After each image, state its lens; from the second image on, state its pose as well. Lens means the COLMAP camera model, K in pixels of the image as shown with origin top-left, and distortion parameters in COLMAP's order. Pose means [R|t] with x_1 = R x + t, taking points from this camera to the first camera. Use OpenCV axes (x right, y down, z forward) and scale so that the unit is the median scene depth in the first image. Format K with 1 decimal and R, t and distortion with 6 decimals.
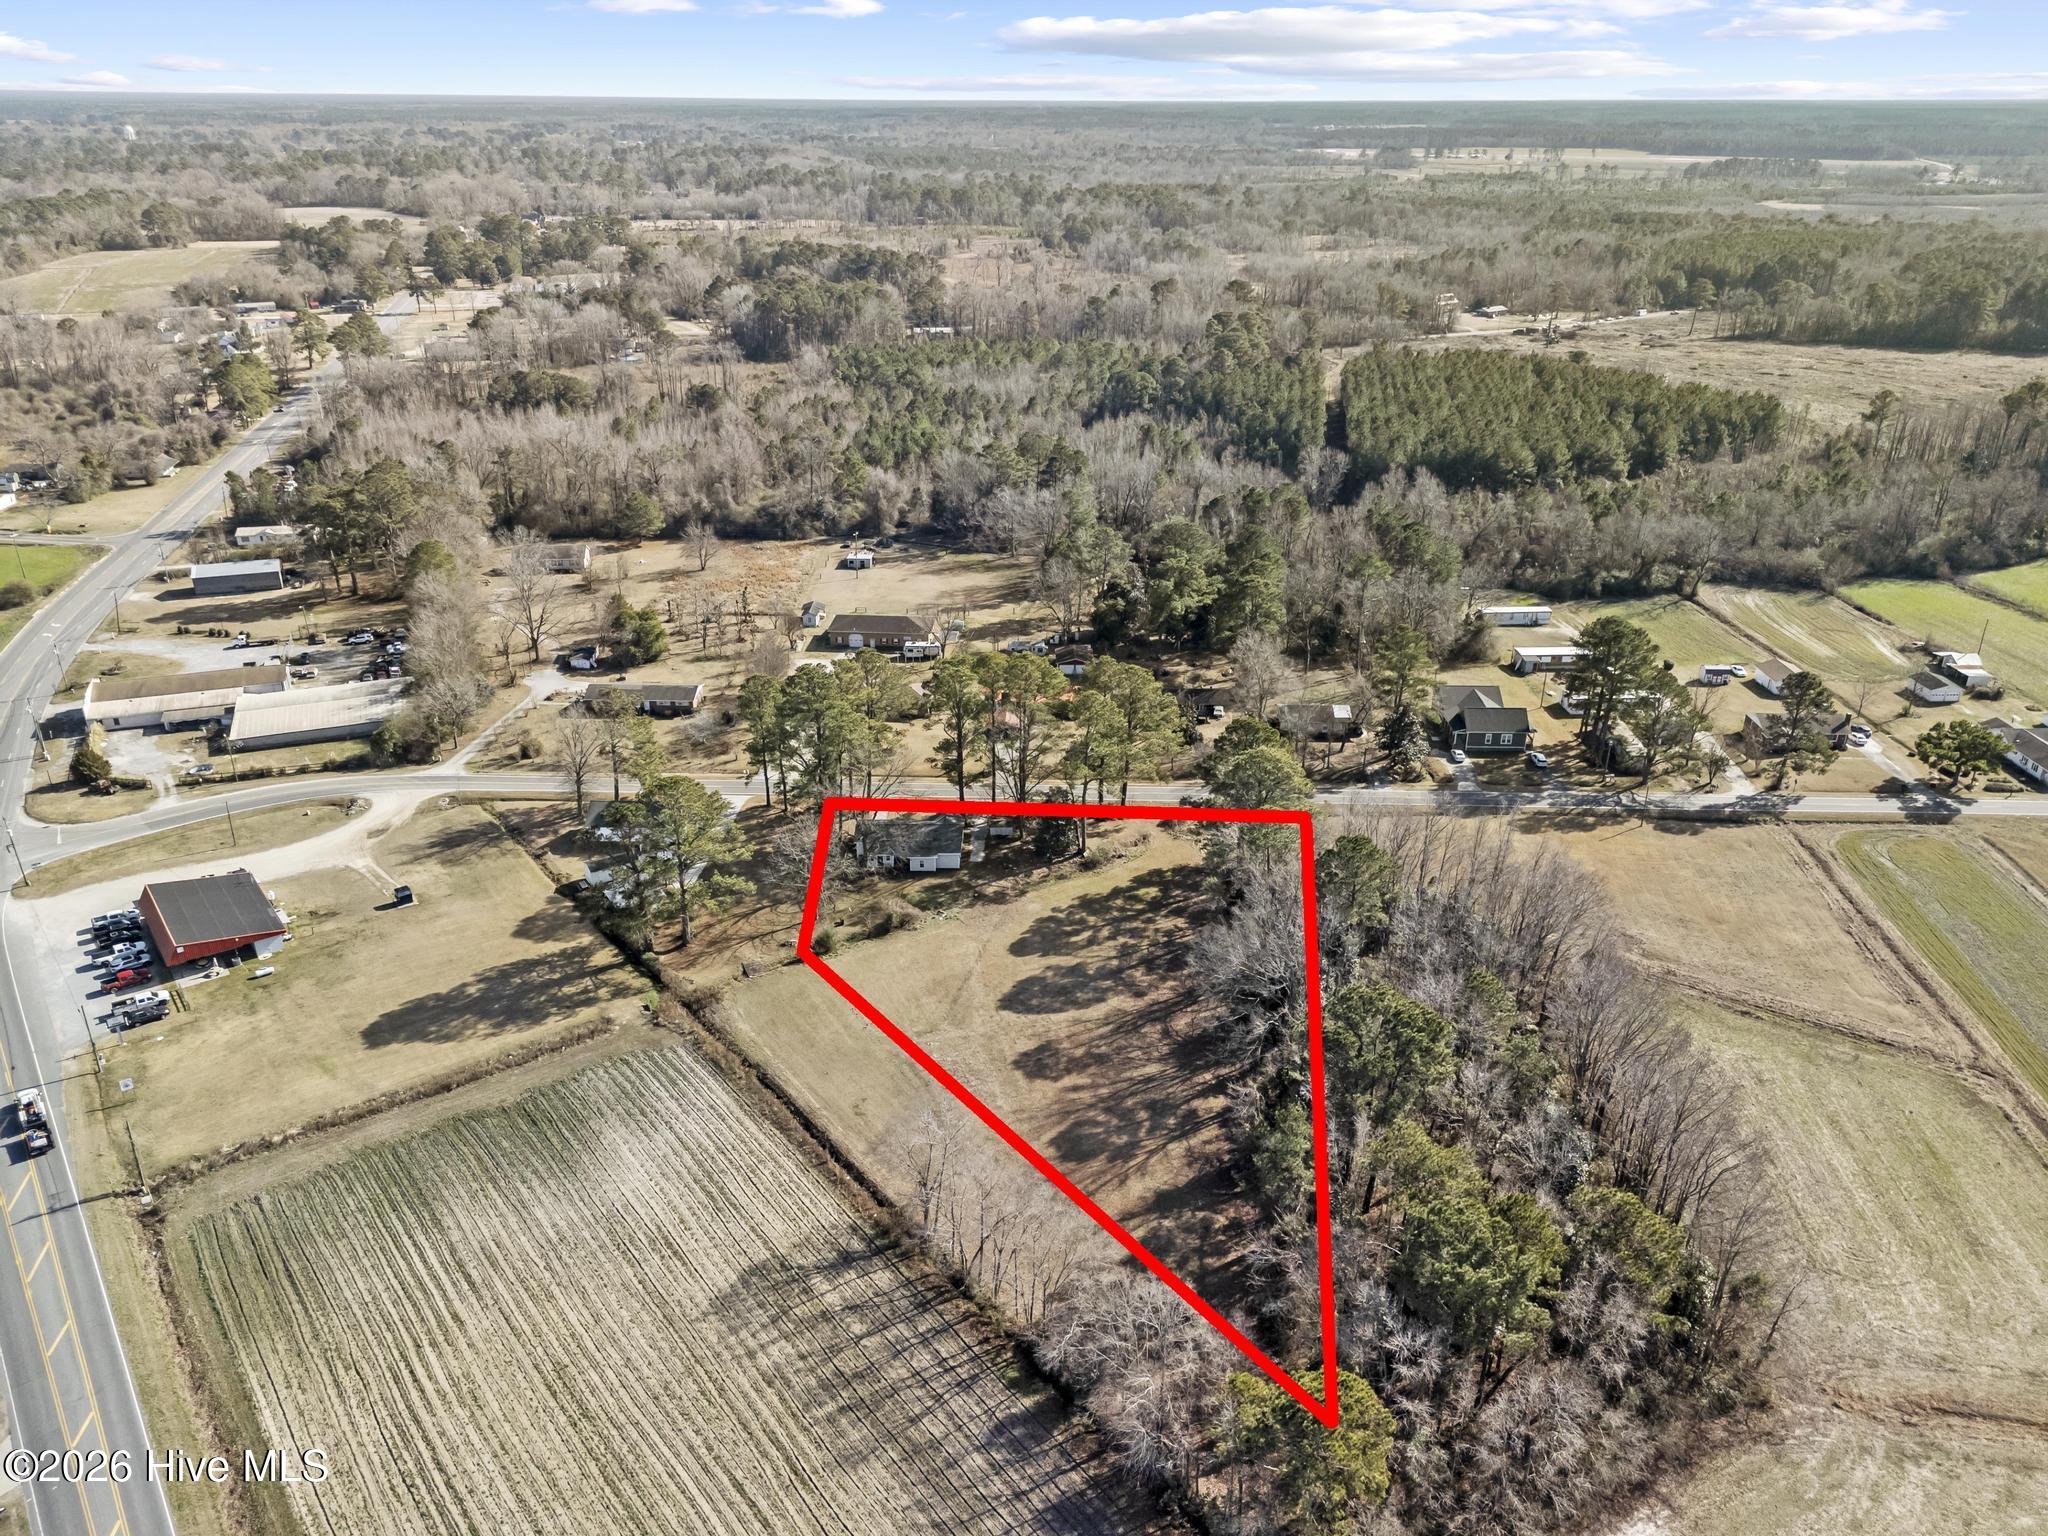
lens RADIAL K [[1489.9, 0, 1034.4], [0, 1489.9, 769.4], [0, 0, 1]] dist [0.063580, -0.063537]
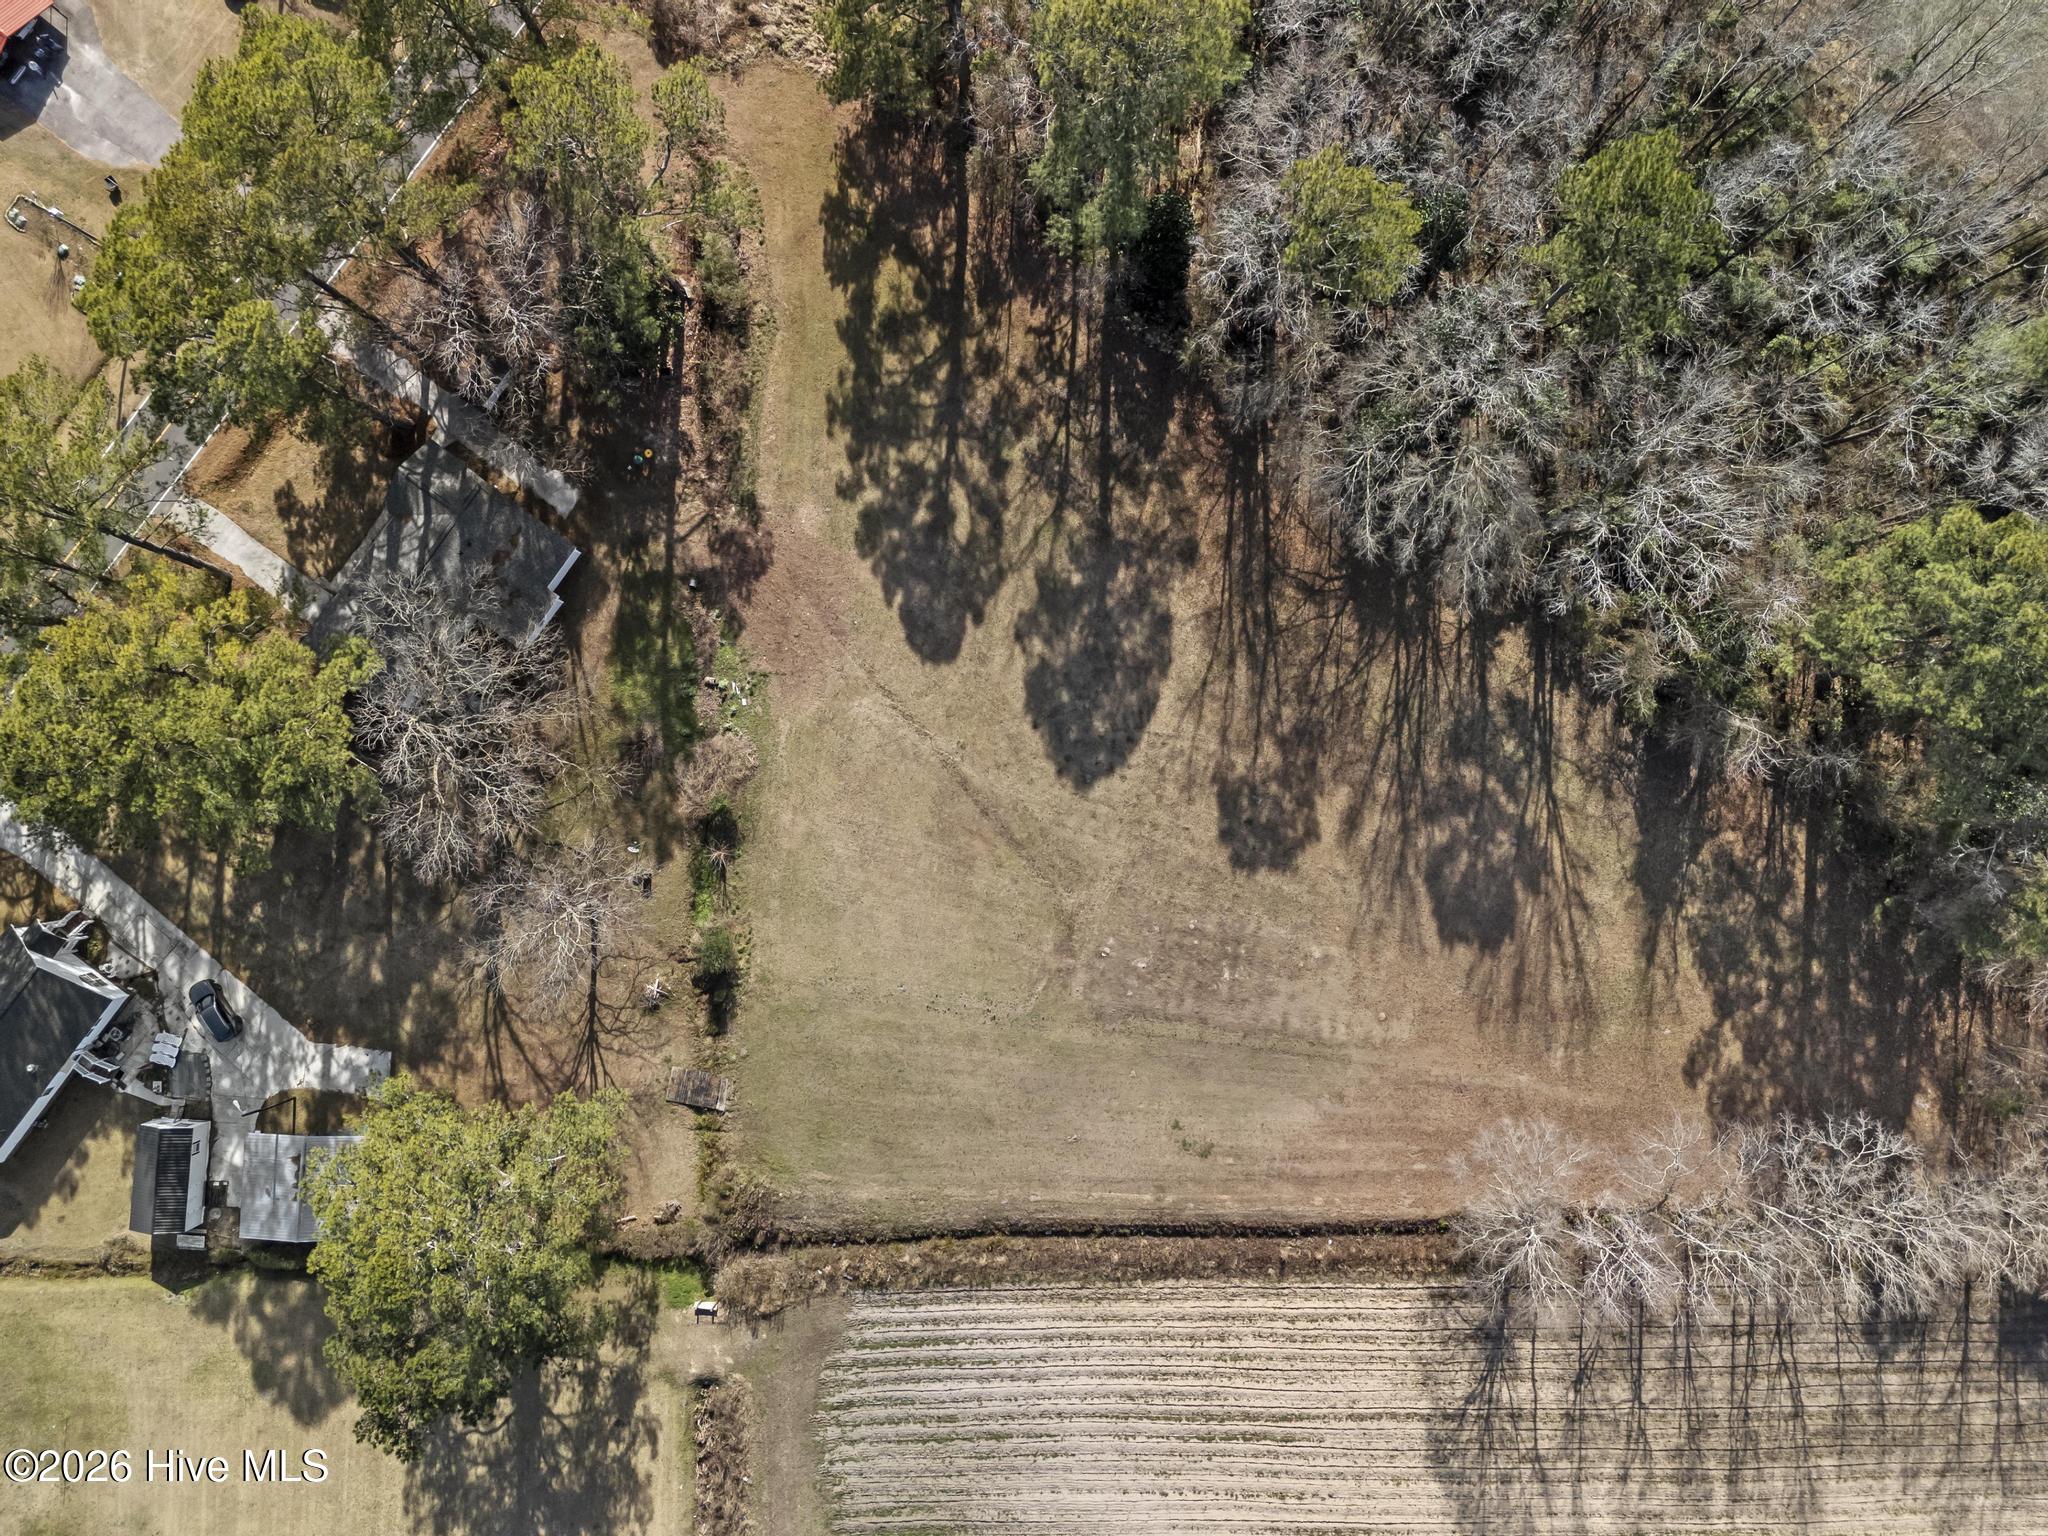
lens RADIAL K [[1489.9, 0, 1034.4], [0, 1489.9, 769.4], [0, 0, 1]] dist [0.063580, -0.063537]
pose [[0.584126, -0.811658, -0.002880, -0.024042], [0.343121, 0.243715, 0.907123, -0.325094], [-0.735571, -0.530863, 0.420857, 0.728002]]
